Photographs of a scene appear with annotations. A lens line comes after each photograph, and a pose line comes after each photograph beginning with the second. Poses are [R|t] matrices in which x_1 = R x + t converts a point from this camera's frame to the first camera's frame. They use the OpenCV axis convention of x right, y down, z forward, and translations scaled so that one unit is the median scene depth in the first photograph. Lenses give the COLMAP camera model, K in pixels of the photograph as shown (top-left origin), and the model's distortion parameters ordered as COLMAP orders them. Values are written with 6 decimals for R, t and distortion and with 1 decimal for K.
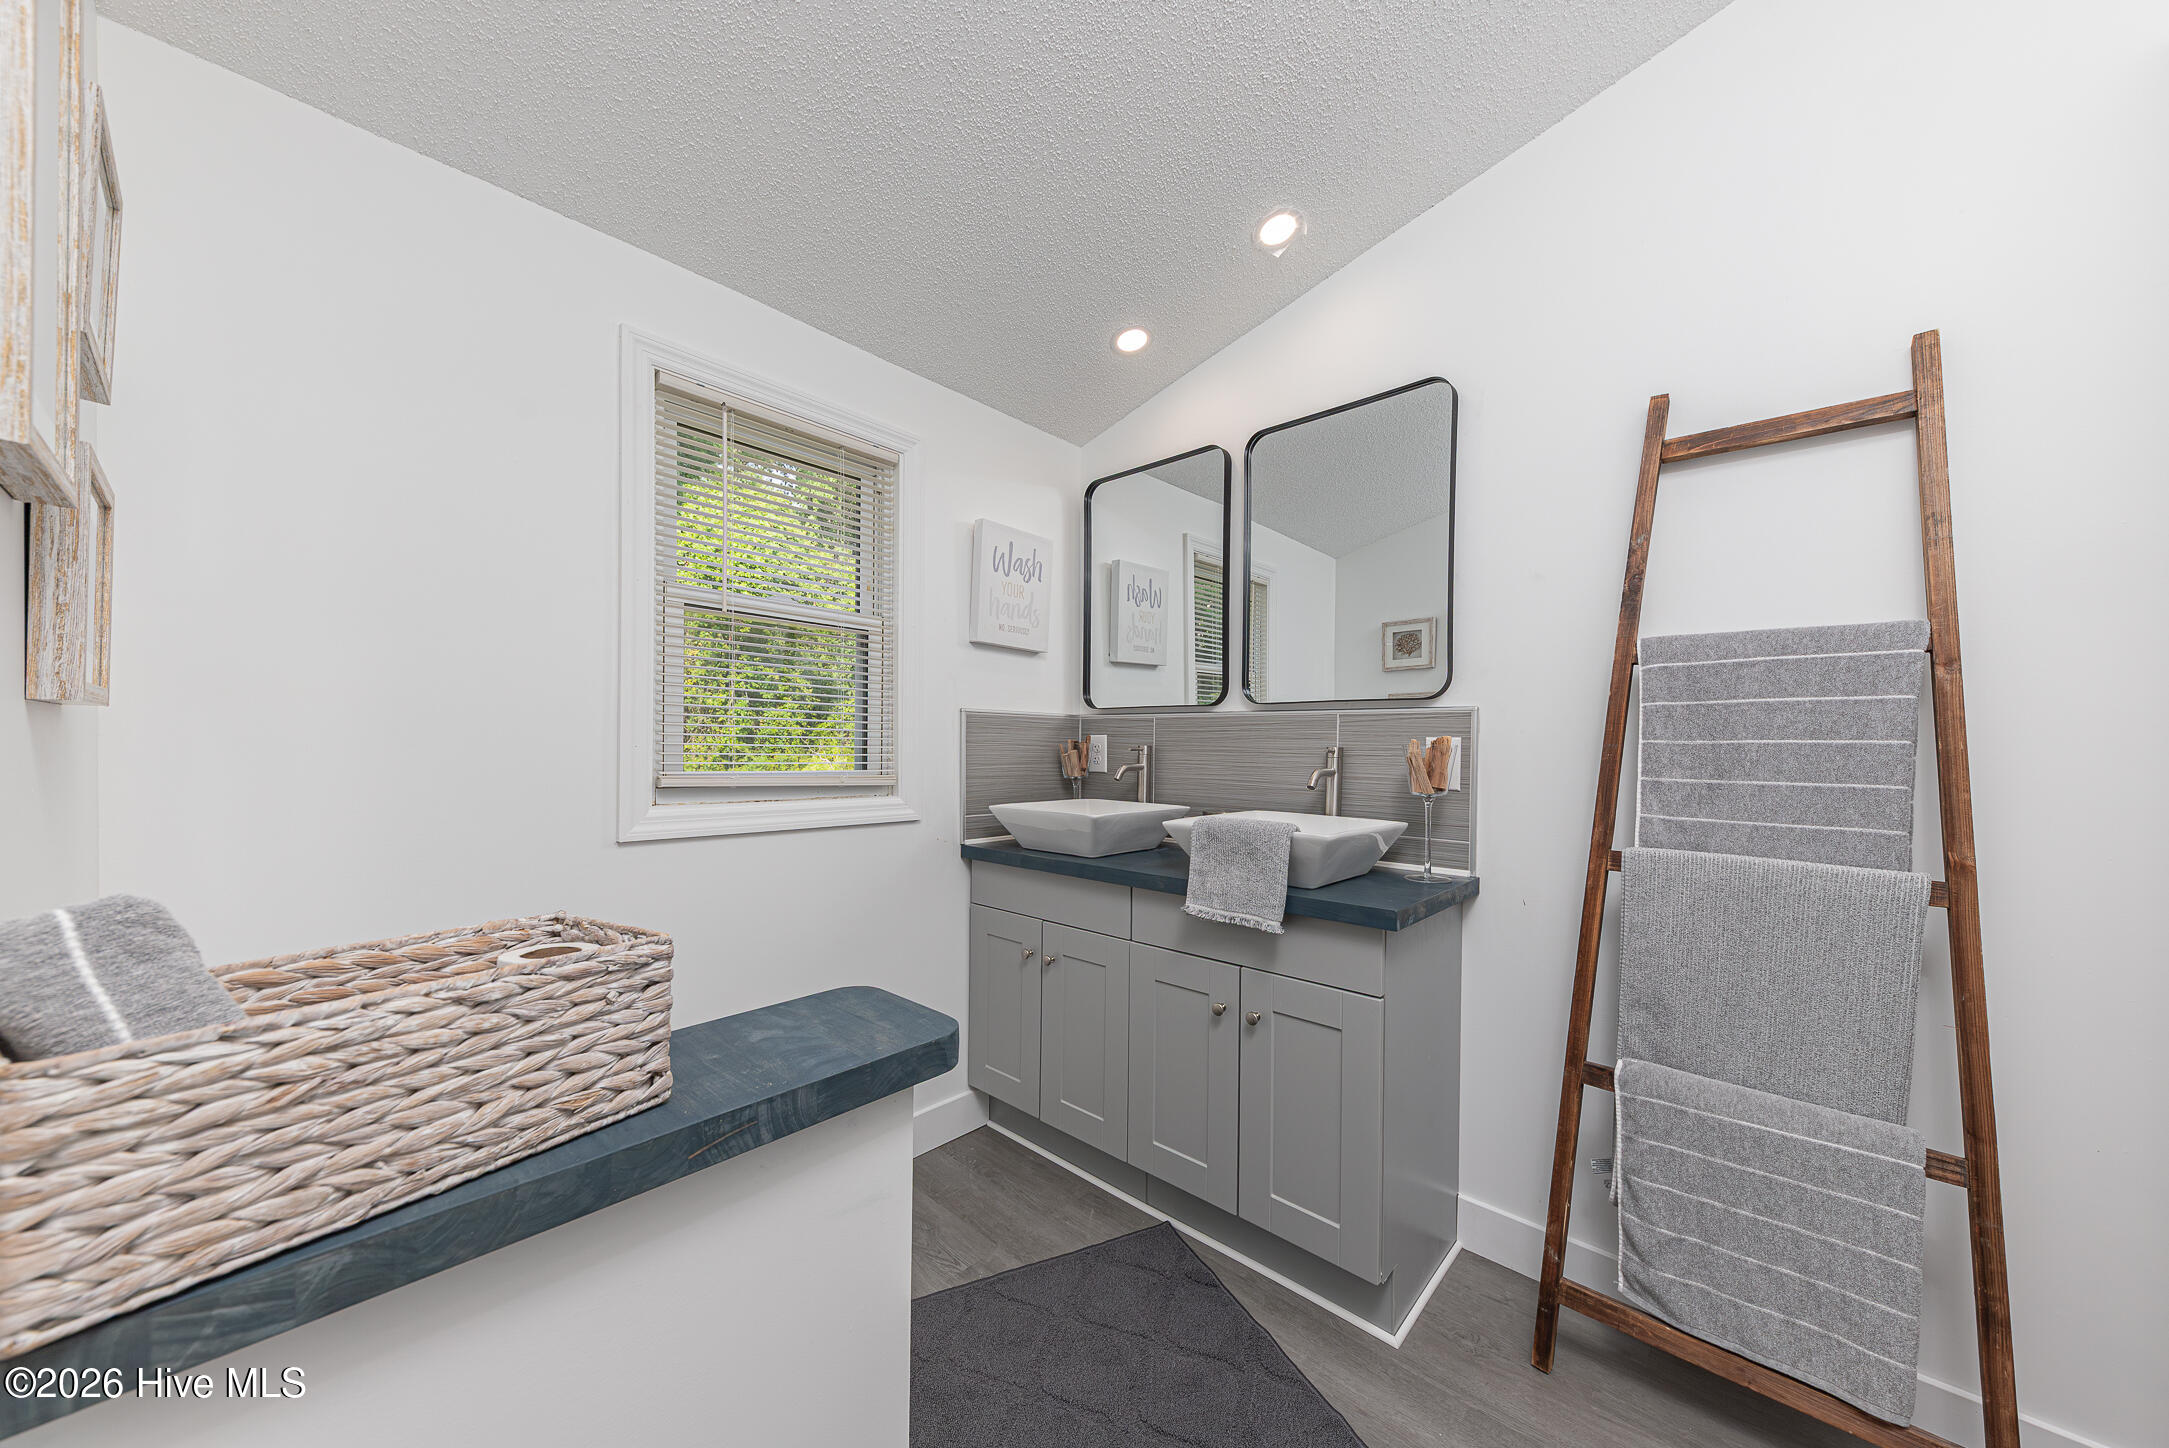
lens RADIAL K [[751.9, 0, 1094.7], [0, 751.9, 734.8], [0, 0, 1]] dist [0.010428, -0.004619]
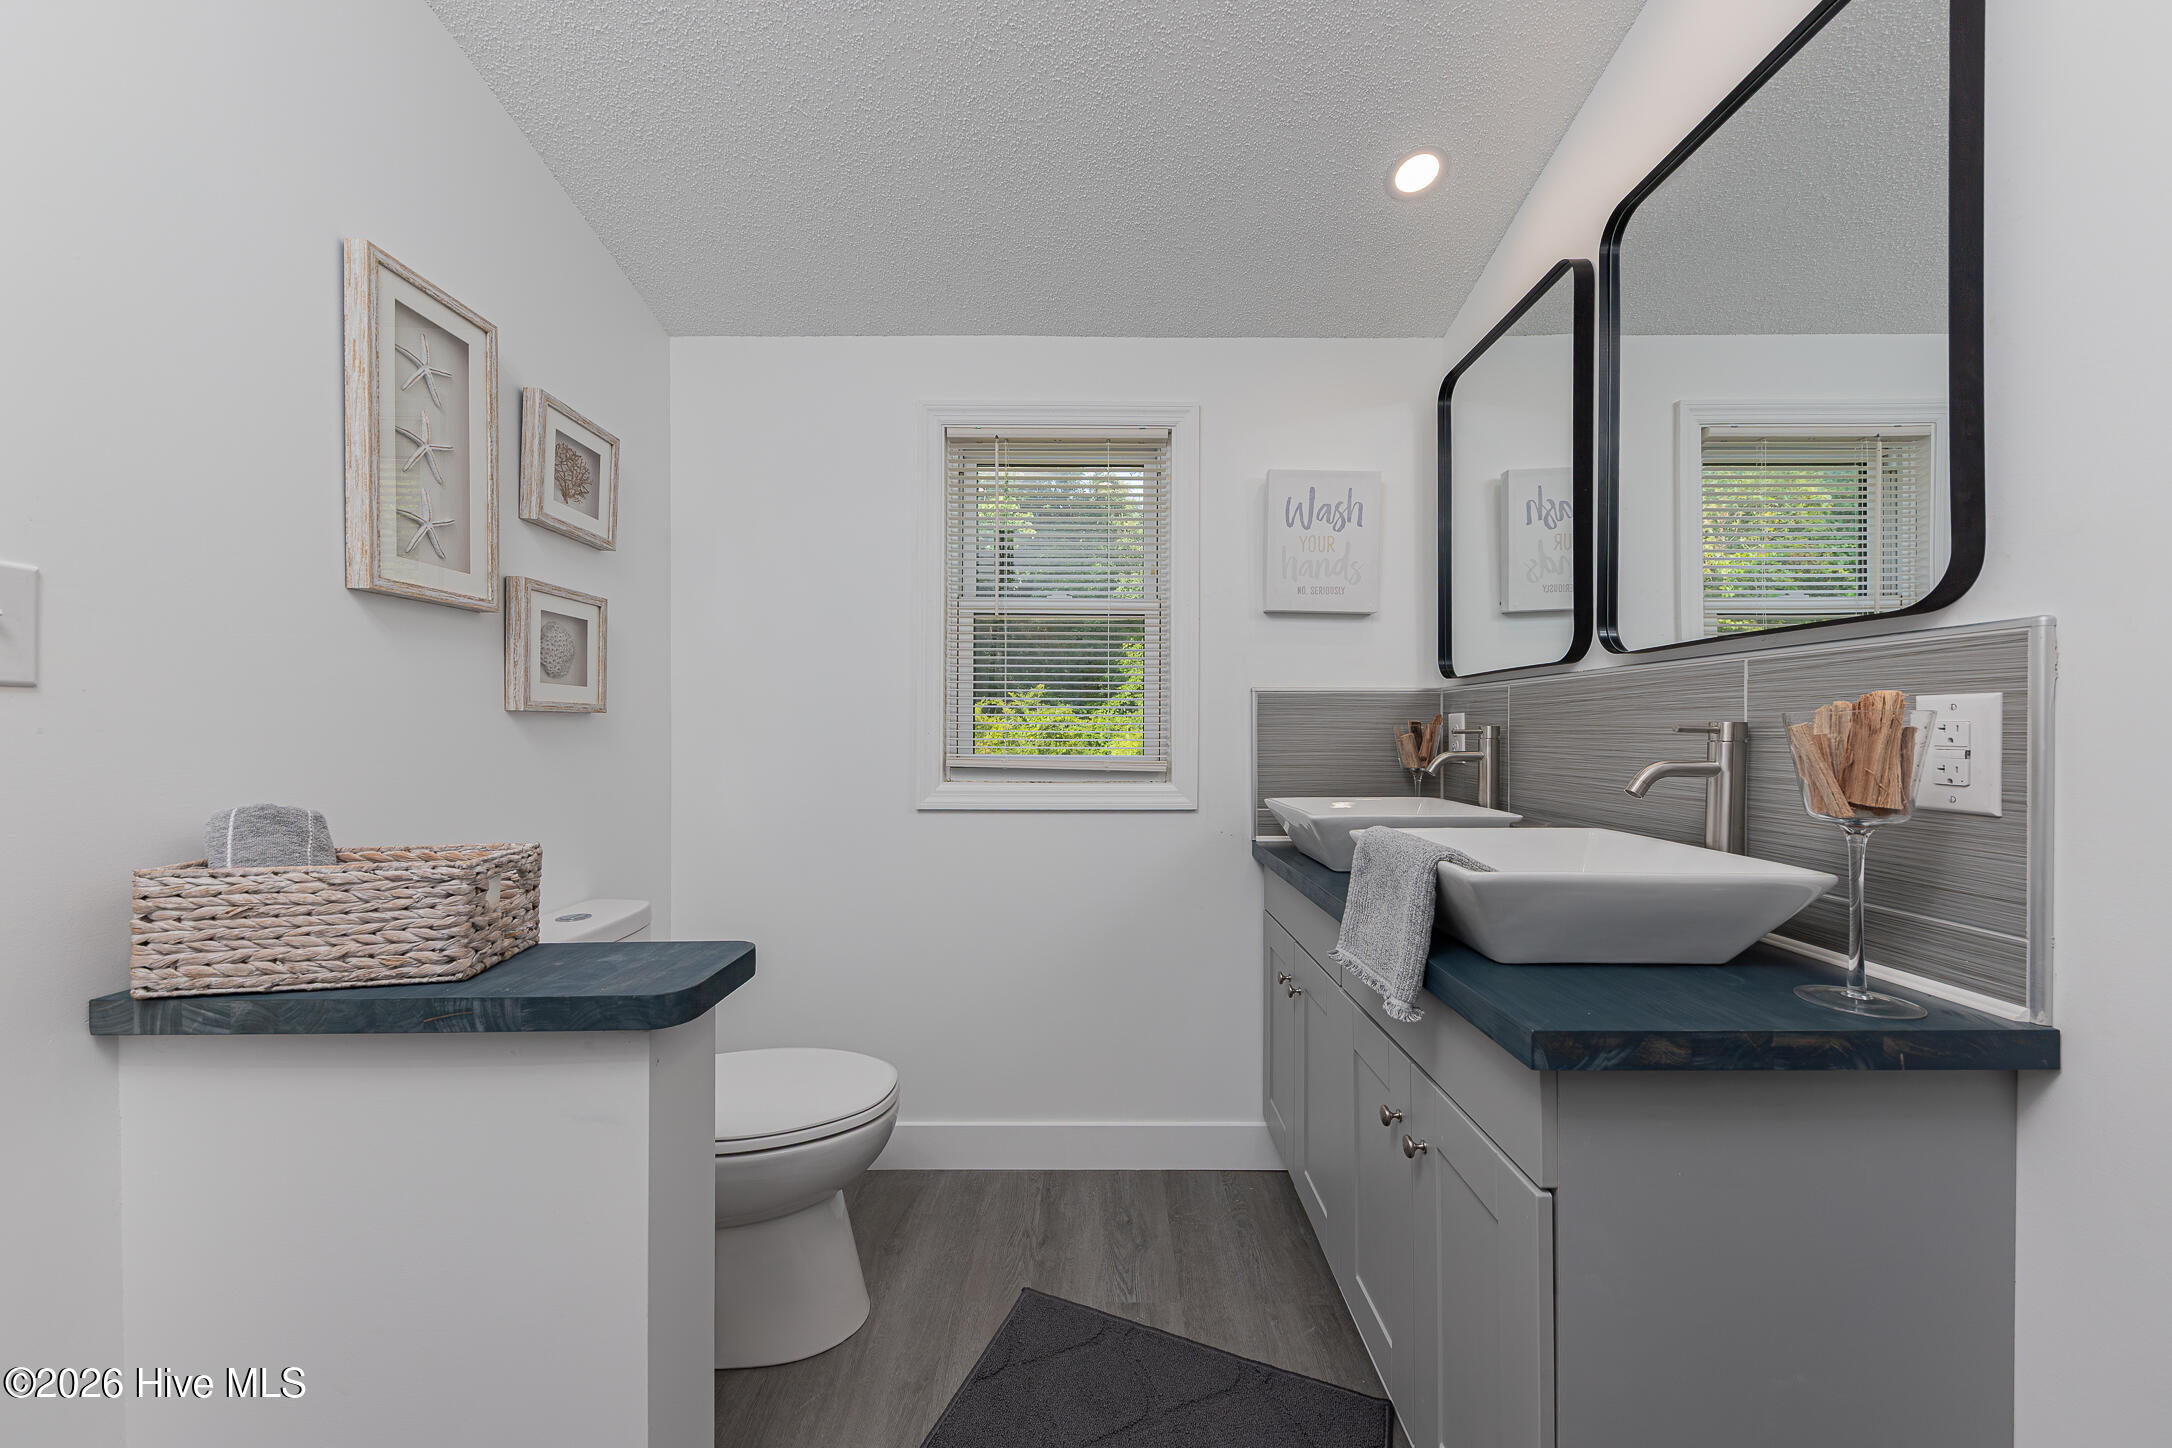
lens RADIAL K [[753.0, 0, 1096.2], [0, 753.0, 734.8], [0, 0, 1]] dist [0.010428, -0.004619]
pose [[0.676950, -0.009486, -0.735968, 1.302591], [0.018970, 0.999810, 0.004562, 0.045070], [0.735785, -0.017049, 0.677001, 0.942923]]
